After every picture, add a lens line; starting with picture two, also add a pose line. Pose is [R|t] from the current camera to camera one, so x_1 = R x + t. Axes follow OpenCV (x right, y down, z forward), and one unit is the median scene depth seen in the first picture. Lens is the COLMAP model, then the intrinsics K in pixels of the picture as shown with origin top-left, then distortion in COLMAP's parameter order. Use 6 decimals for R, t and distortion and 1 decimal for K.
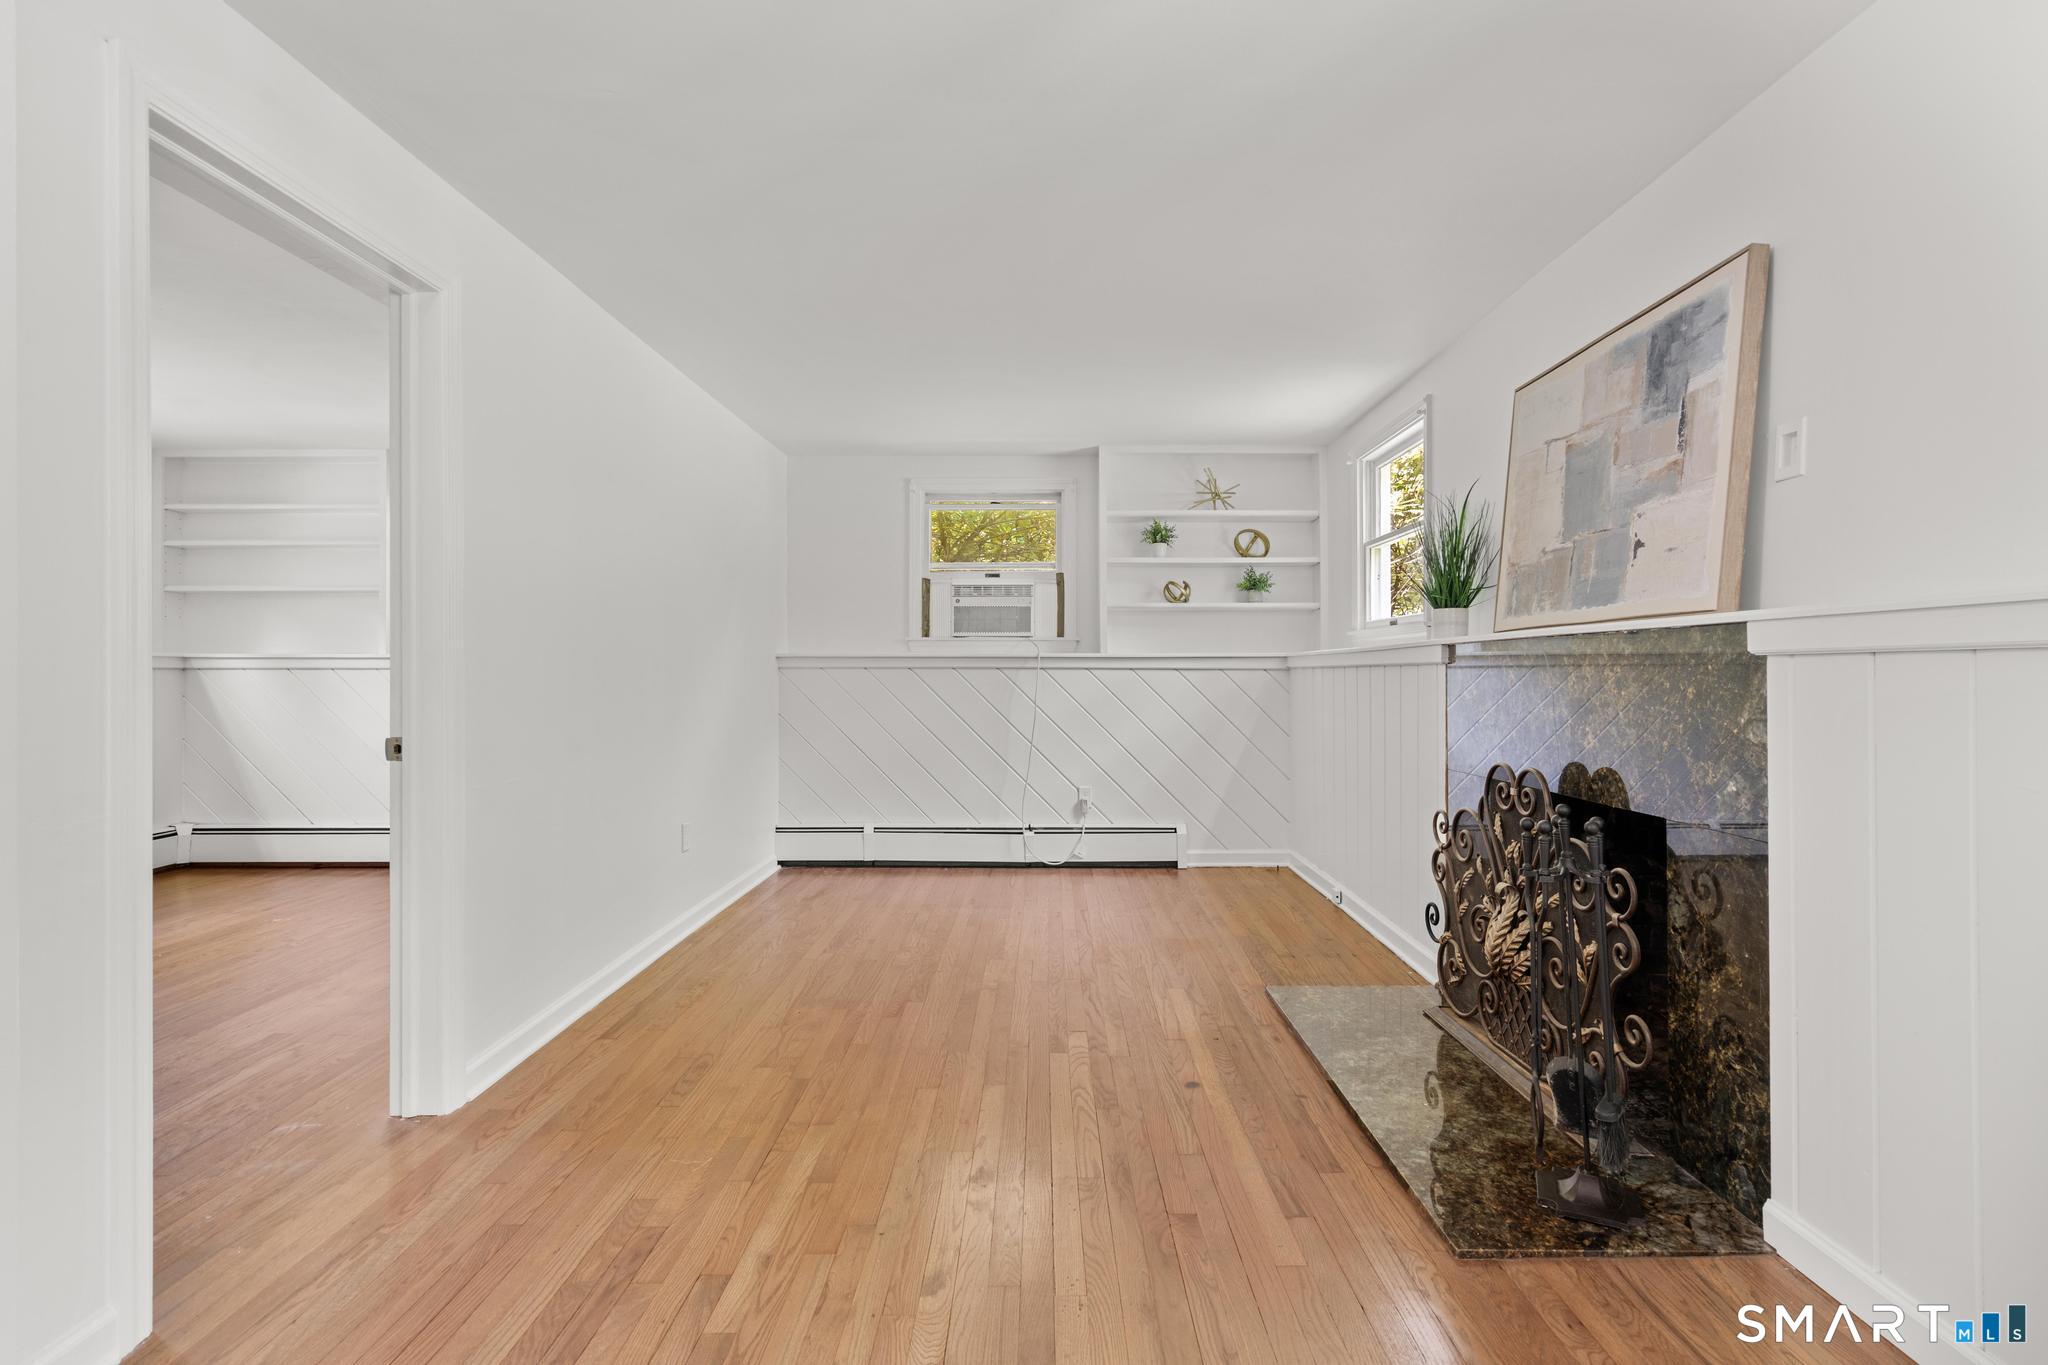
lens RADIAL K [[932.2, 0, 1060.3], [0, 932.2, 678.6], [0, 0, 1]] dist [-0.003034, 0.000338]
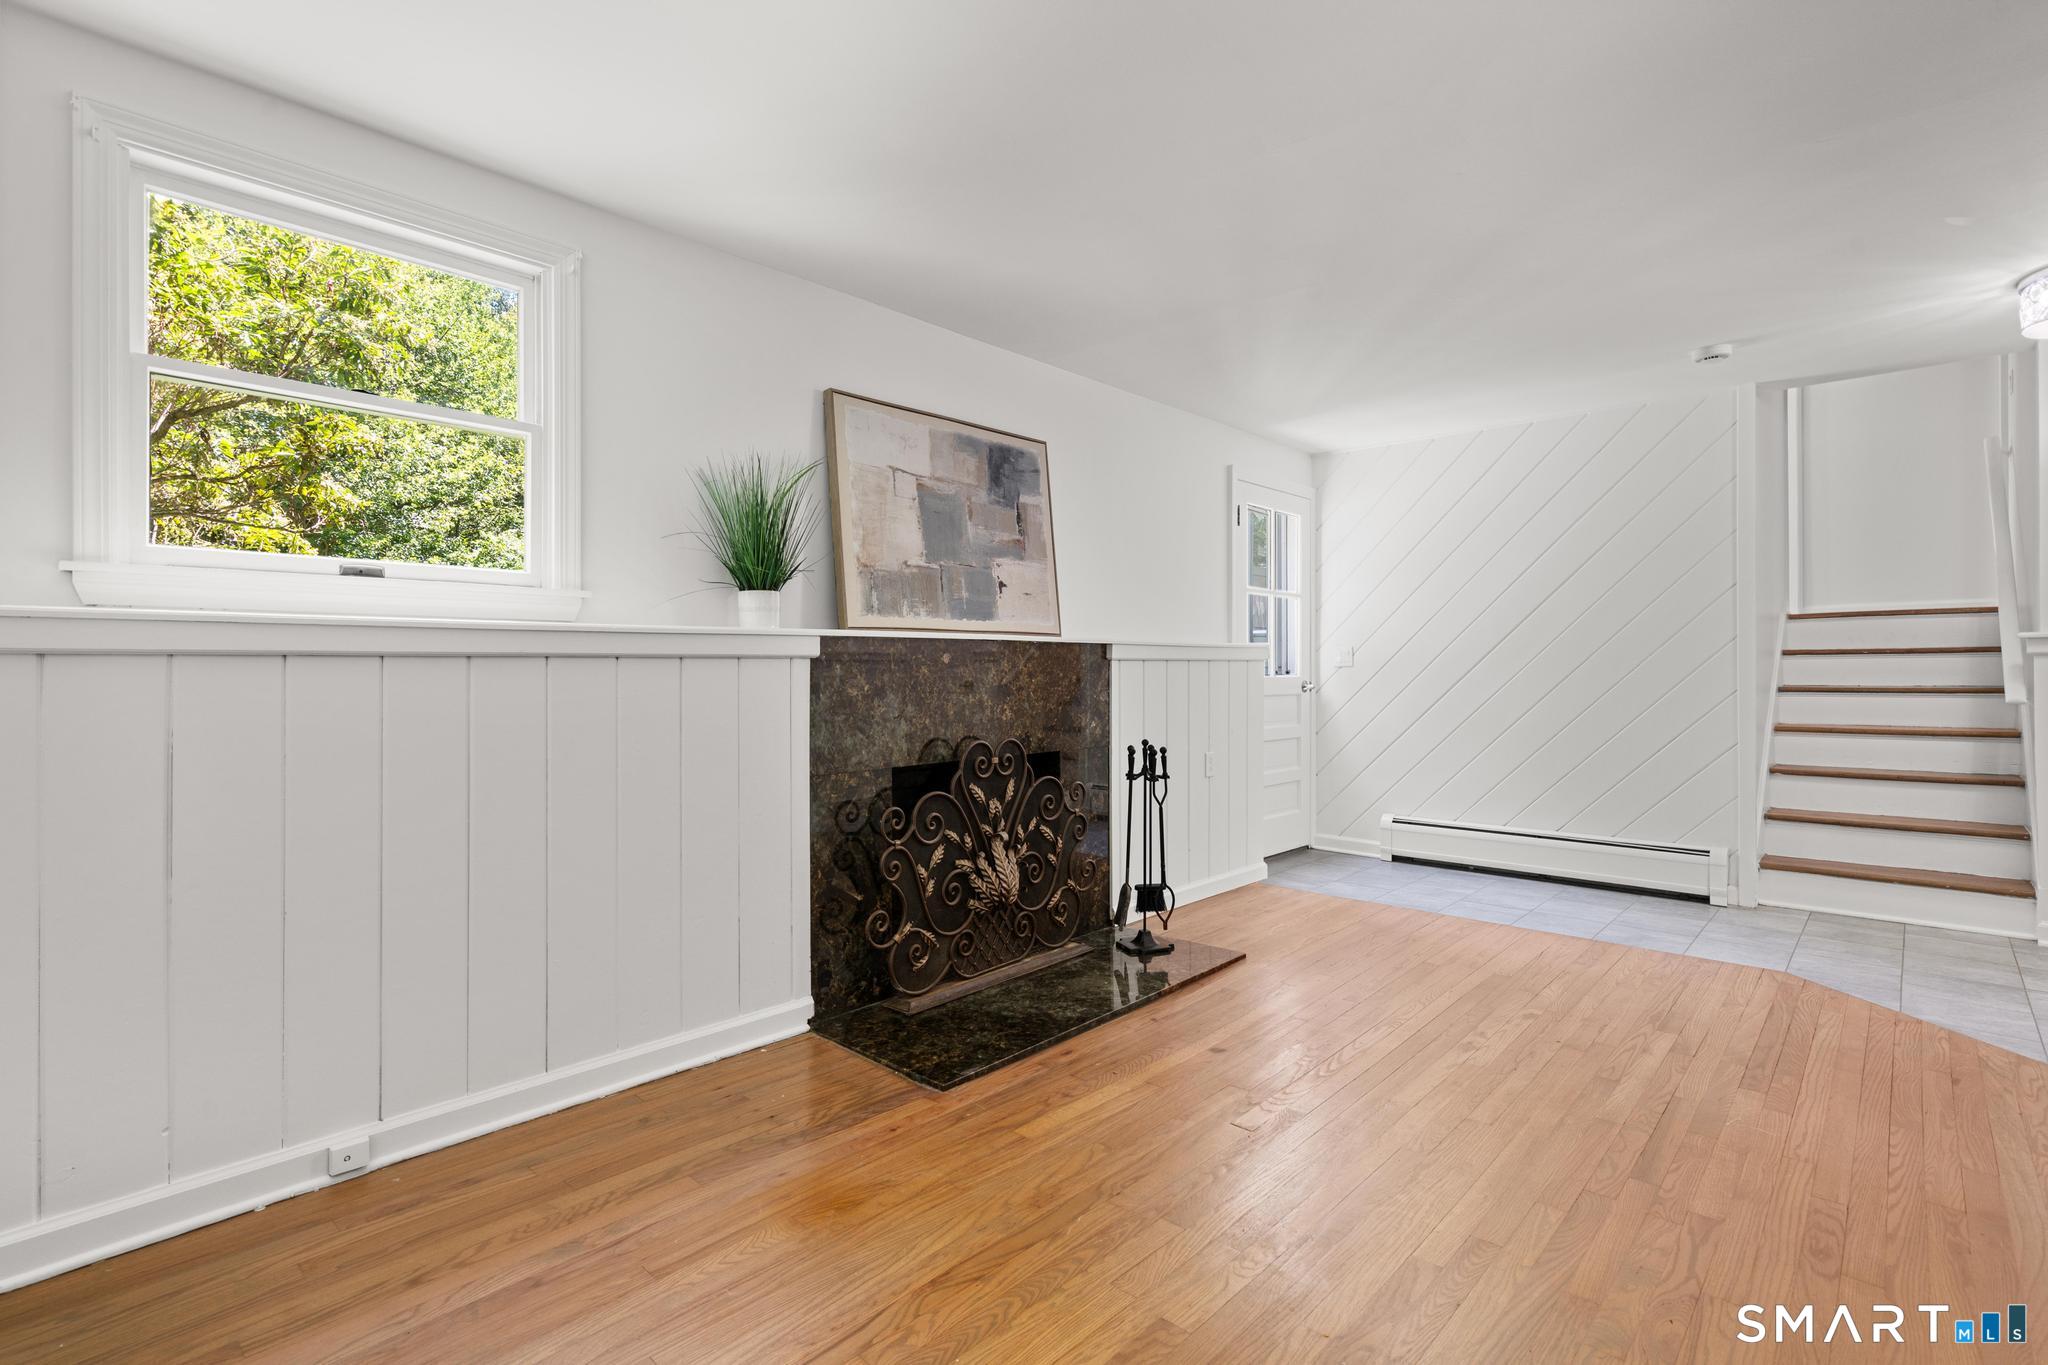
lens RADIAL K [[932.2, 0, 1038.0], [0, 932.2, 673.1], [0, 0, 1]] dist [-0.003034, 0.000338]
pose [[-0.713994, 0.002101, 0.700148, -0.500424], [0.008560, 0.999947, 0.005728, -0.005838], [-0.700099, 0.010083, -0.713975, 2.061377]]
